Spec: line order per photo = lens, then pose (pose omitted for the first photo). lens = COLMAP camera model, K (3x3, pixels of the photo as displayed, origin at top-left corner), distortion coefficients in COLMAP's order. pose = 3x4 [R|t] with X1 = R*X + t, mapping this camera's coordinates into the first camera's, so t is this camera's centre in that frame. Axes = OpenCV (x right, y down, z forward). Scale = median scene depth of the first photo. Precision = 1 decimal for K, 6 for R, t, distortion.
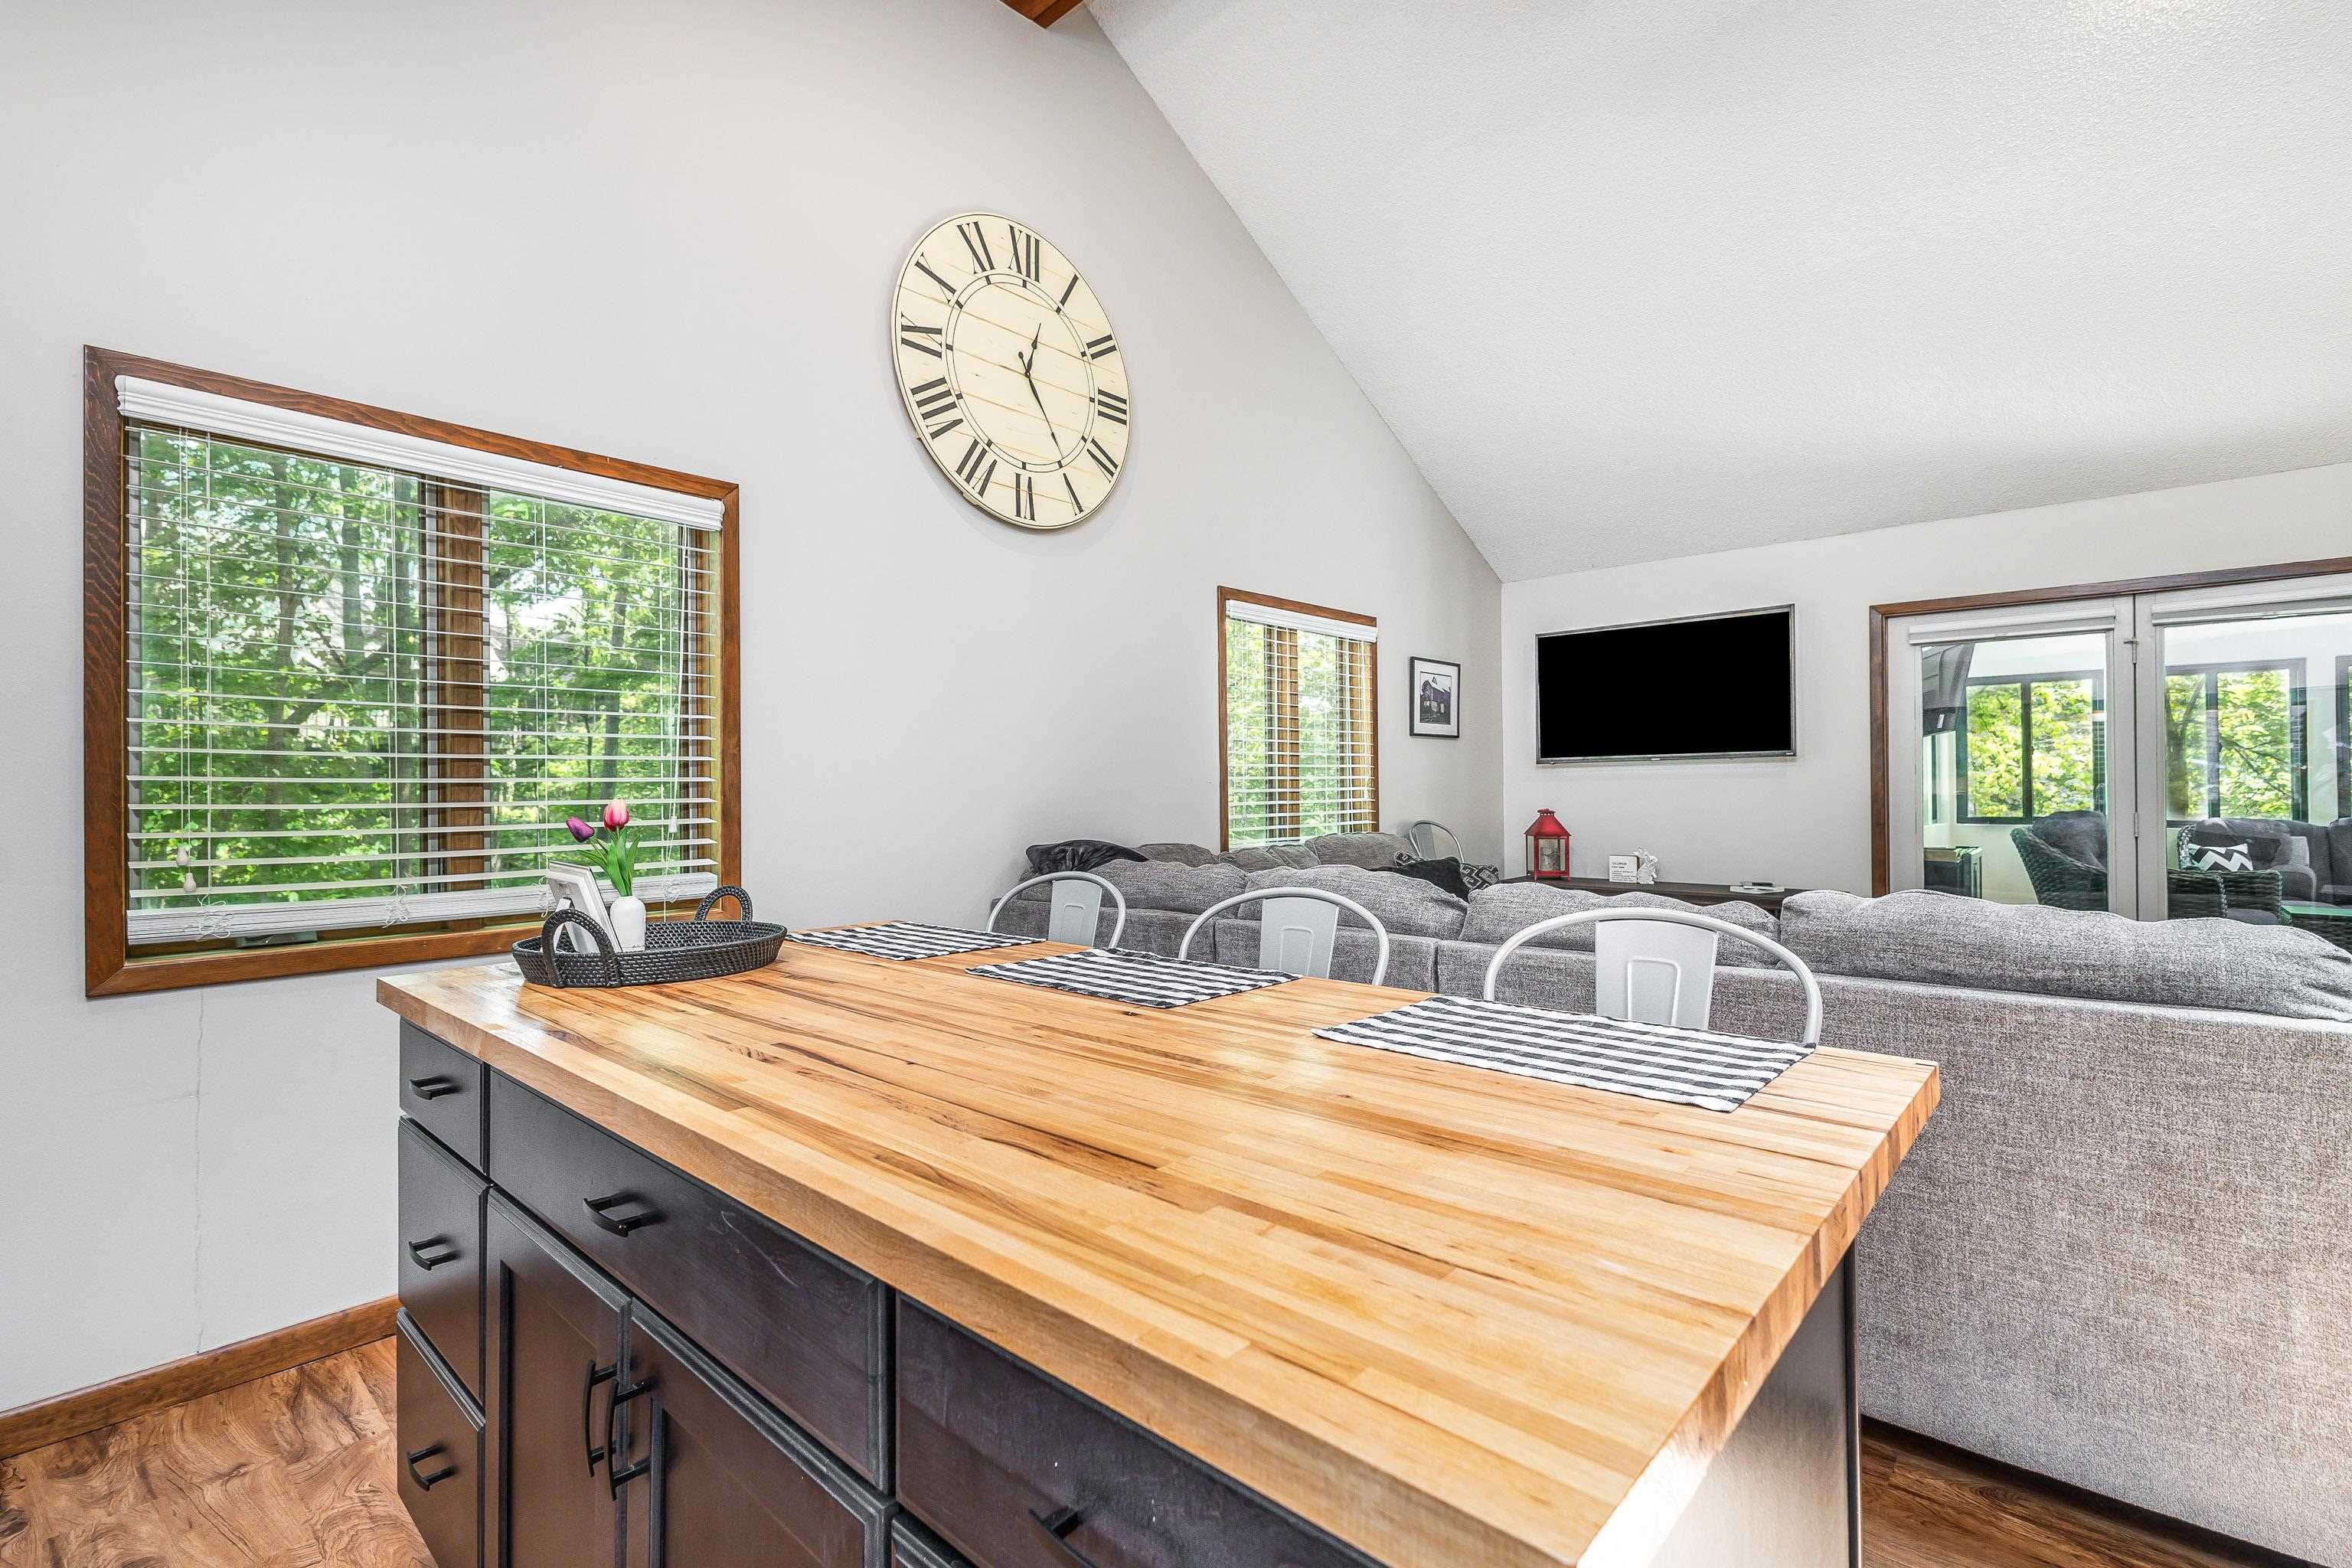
lens RADIAL K [[1040.4, 0, 1176.1], [0, 1040.4, 768.4], [0, 0, 1]] dist [0.011181, -0.001498]
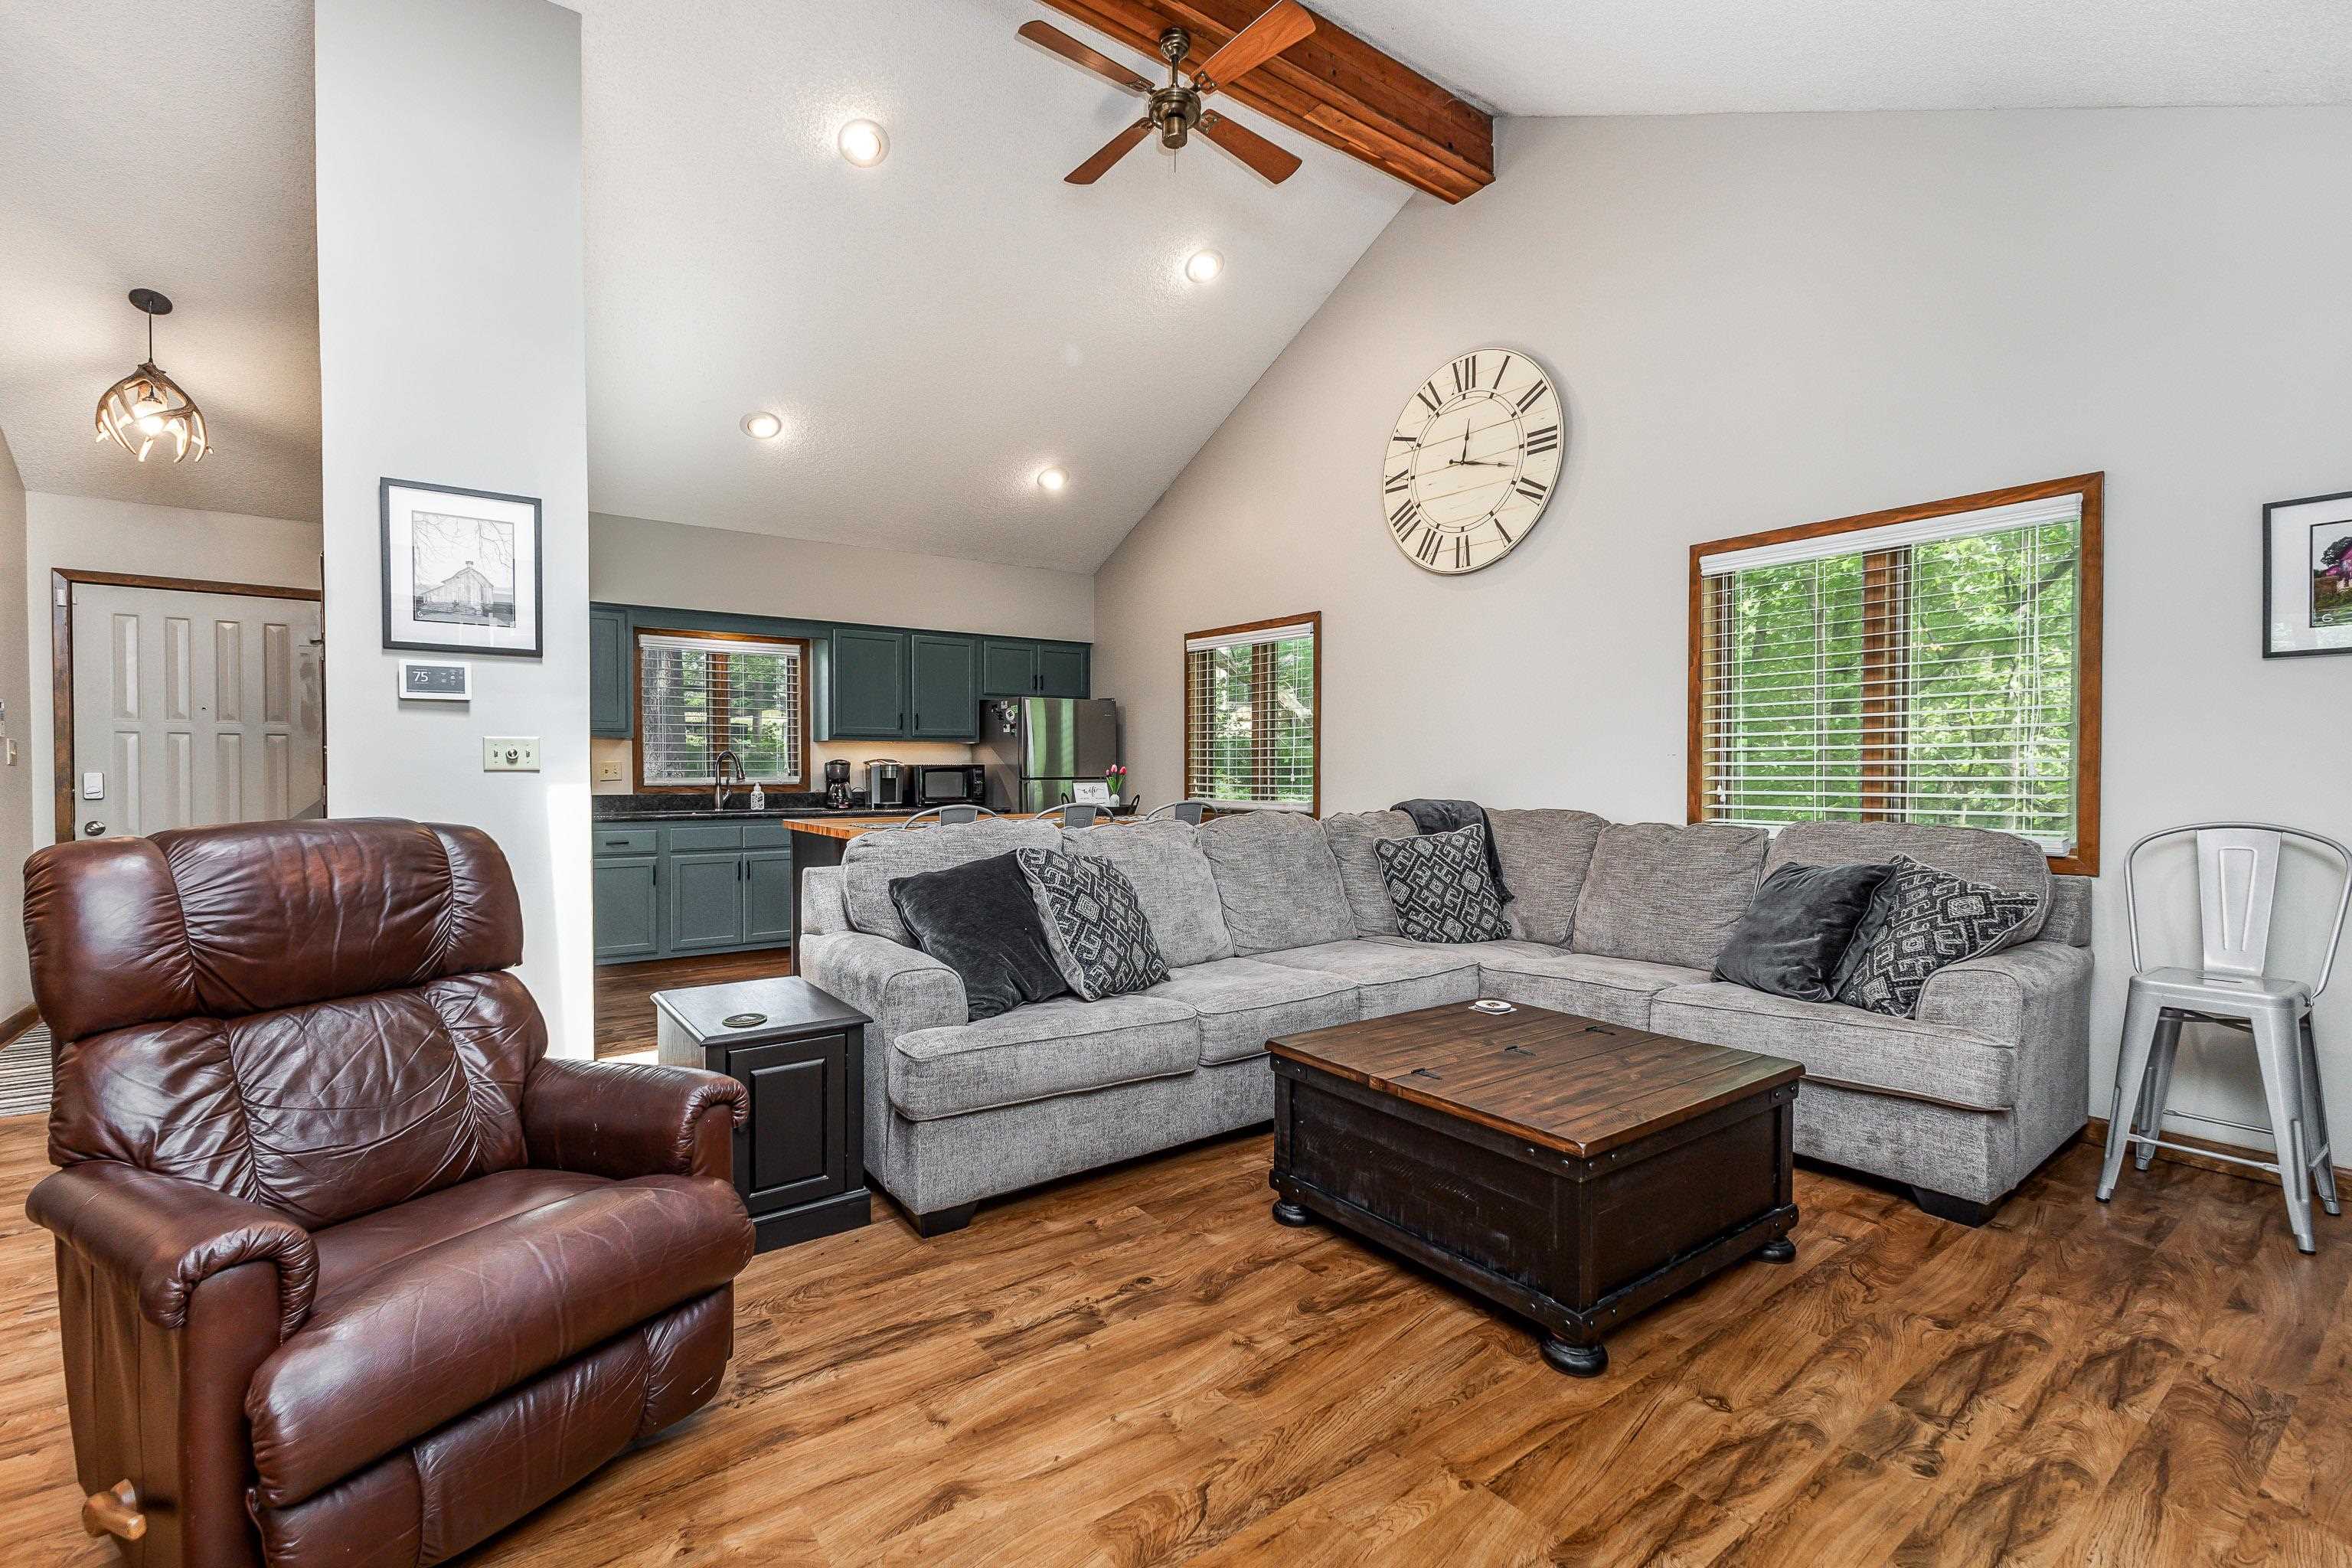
lens RADIAL K [[1040.4, 0, 1172.3], [0, 1040.4, 791.9], [0, 0, 1]] dist [0.011181, -0.001498]
pose [[-0.169119, 0.013873, -0.985498, 1.295221], [0.012032, 0.999855, 0.012010, 0.038821], [0.985522, -0.009826, -0.169262, 0.849545]]
